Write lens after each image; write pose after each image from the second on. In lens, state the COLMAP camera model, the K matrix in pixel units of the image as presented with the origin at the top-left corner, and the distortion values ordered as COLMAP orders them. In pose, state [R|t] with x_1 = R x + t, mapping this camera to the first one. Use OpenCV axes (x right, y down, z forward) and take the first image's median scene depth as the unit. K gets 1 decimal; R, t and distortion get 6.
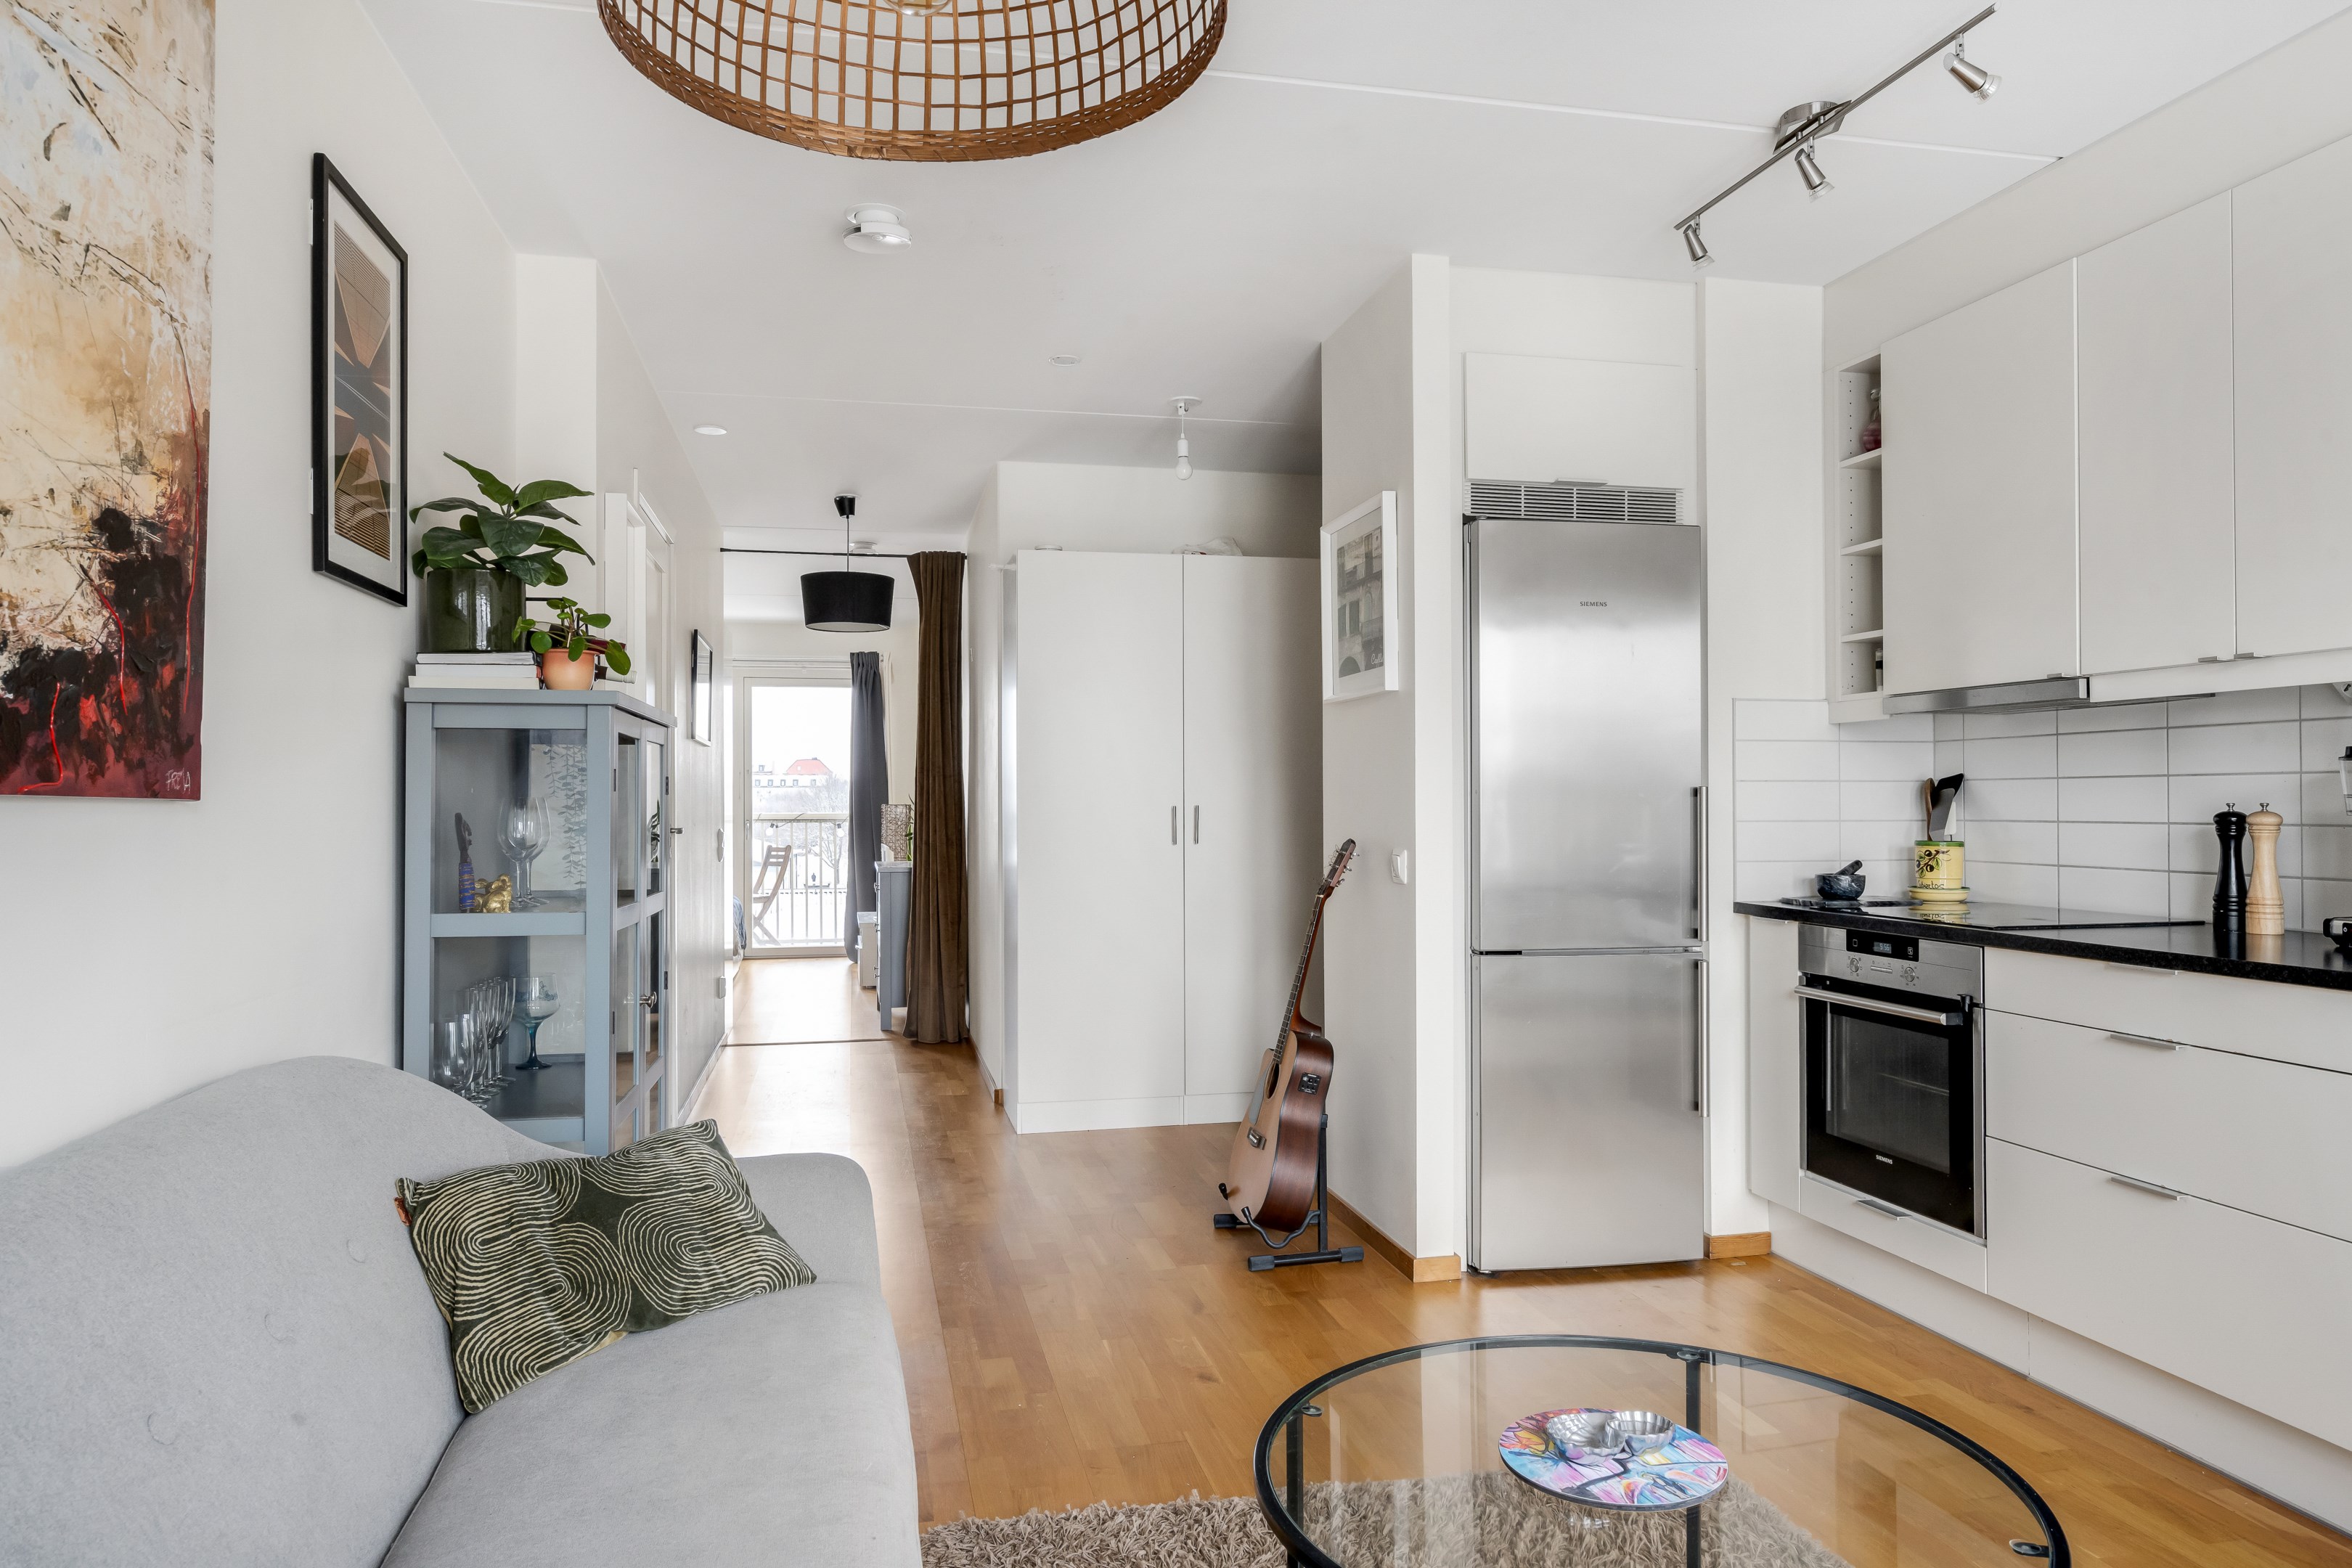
lens RADIAL K [[1526.9, 0, 1154.5], [0, 1526.9, 790.0], [0, 0, 1]] dist [-0.003592, 0.000358]
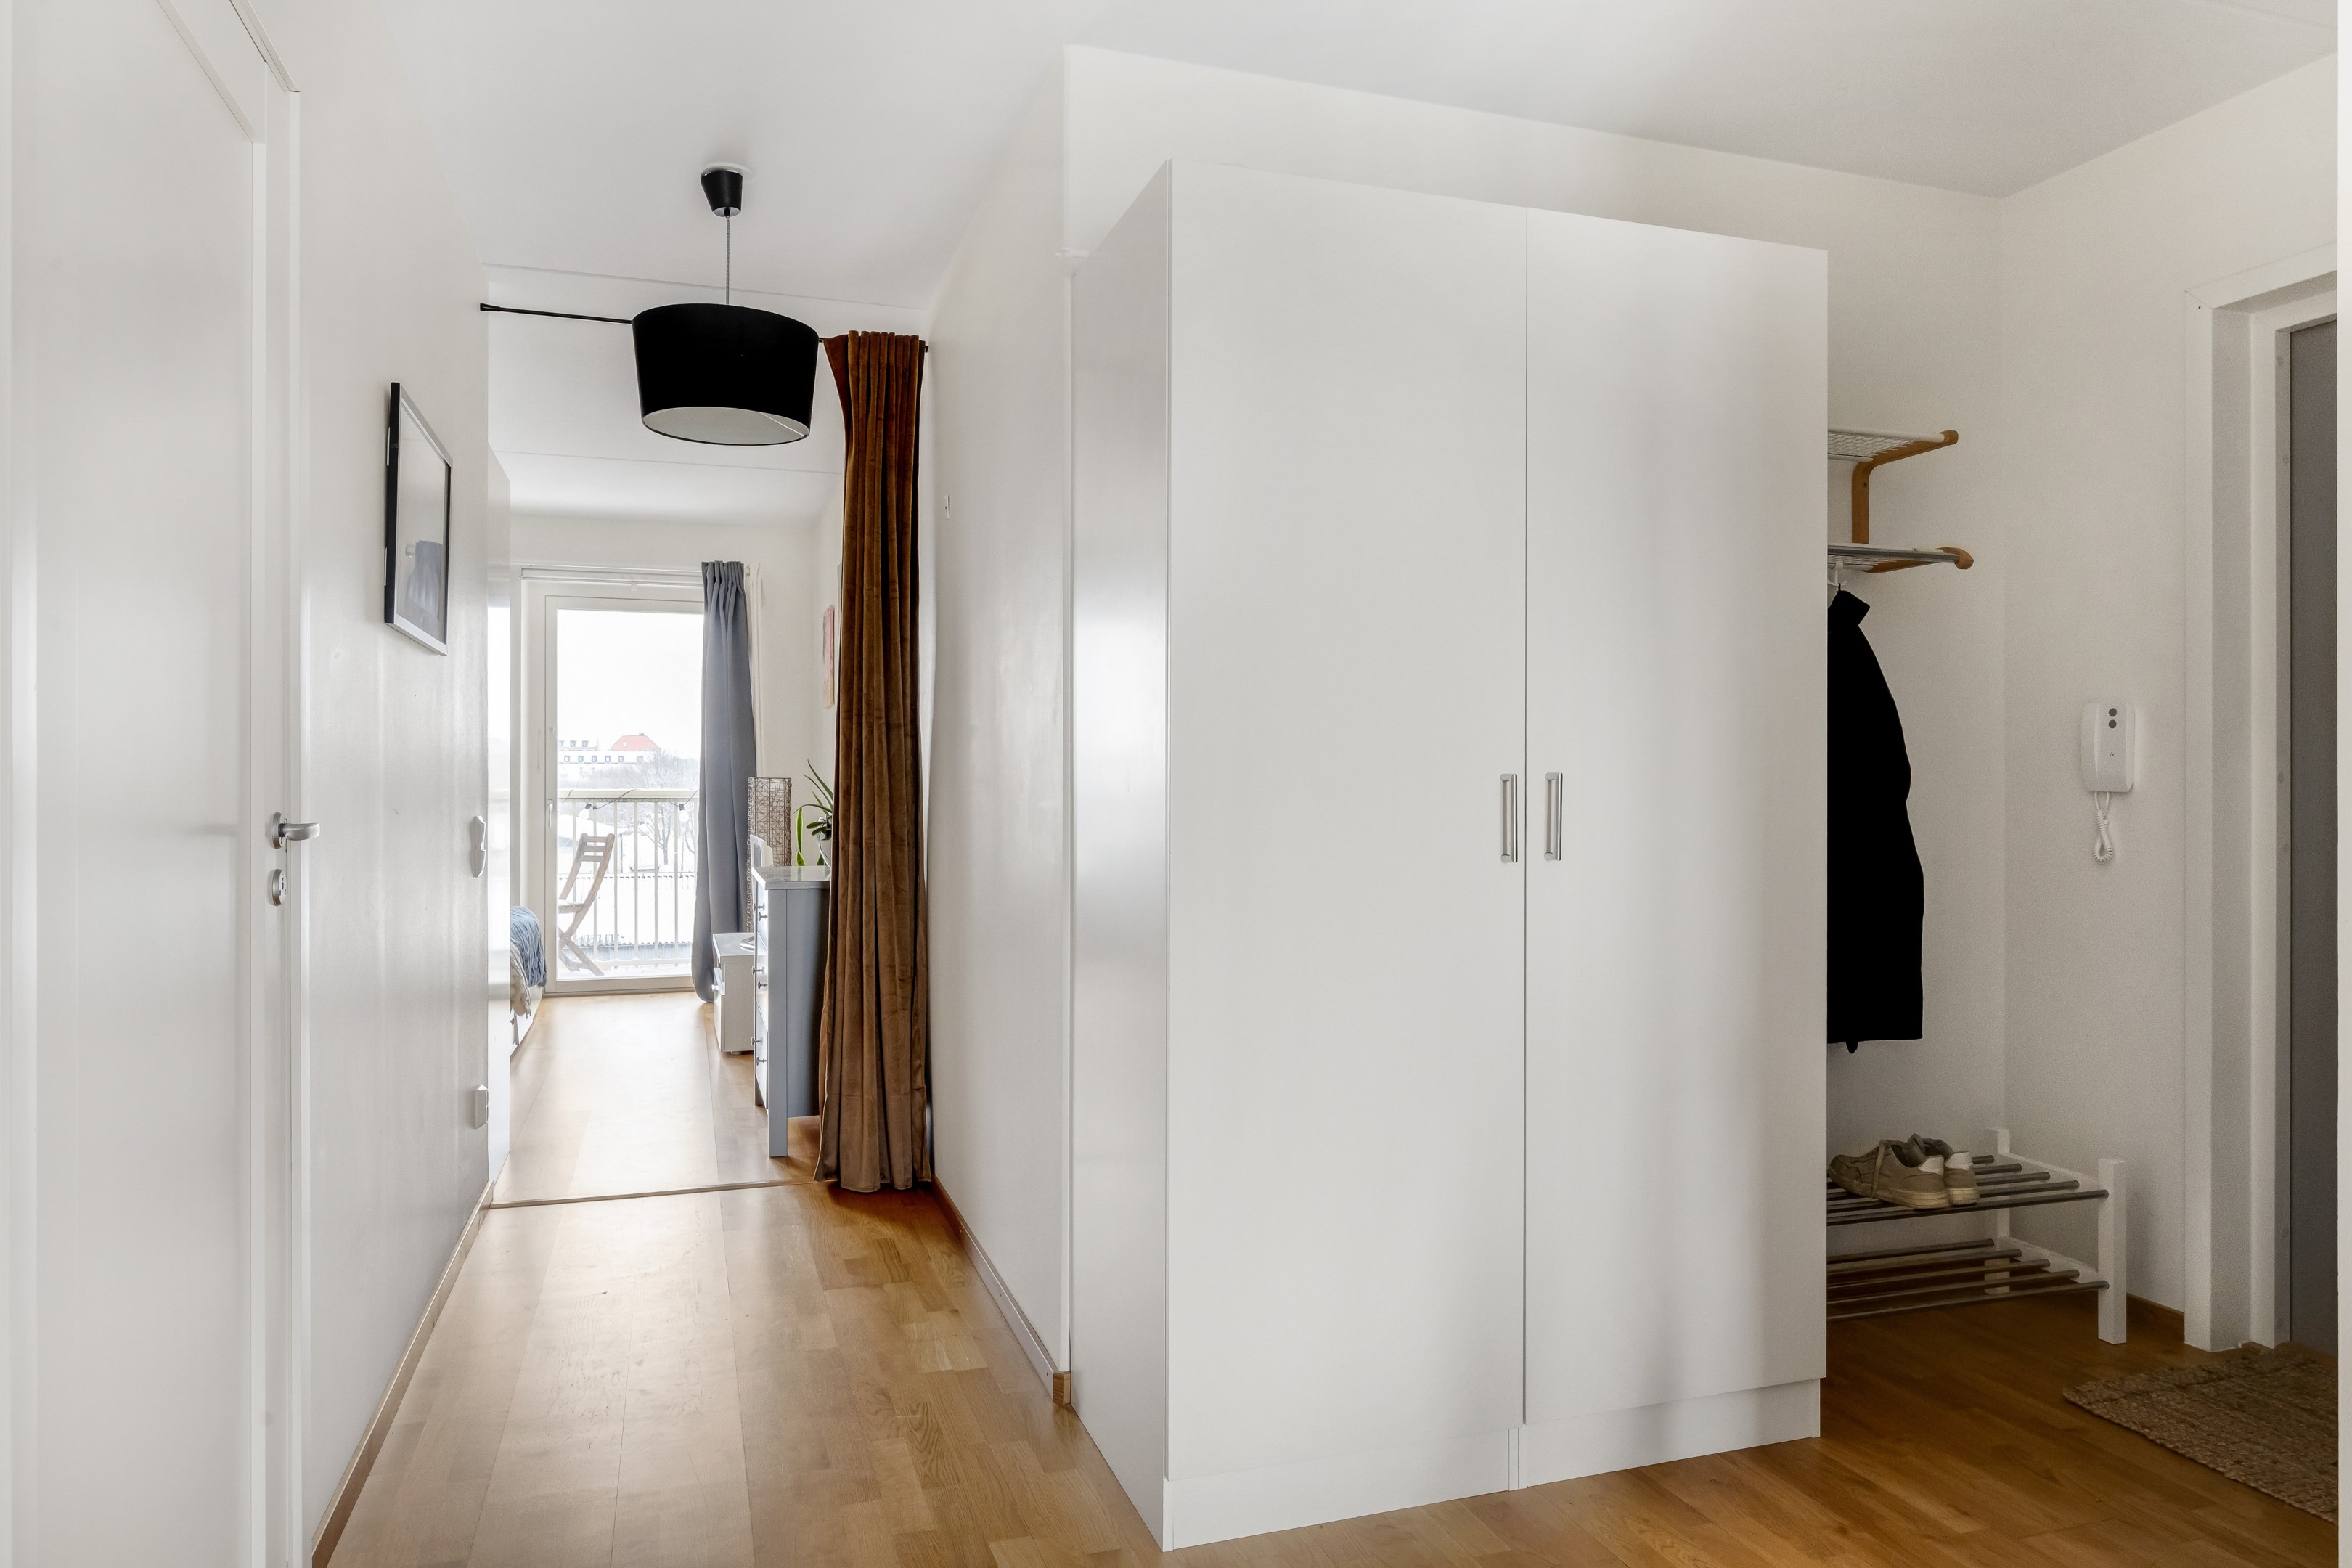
lens RADIAL K [[1526.9, 0, 1169.0], [0, 1526.9, 783.7], [0, 0, 1]] dist [-0.003592, 0.000358]
pose [[0.993522, 0.004636, 0.113544, -0.091205], [-0.005723, 0.999941, 0.009255, 0.006644], [-0.113494, -0.009845, 0.993490, 0.388338]]
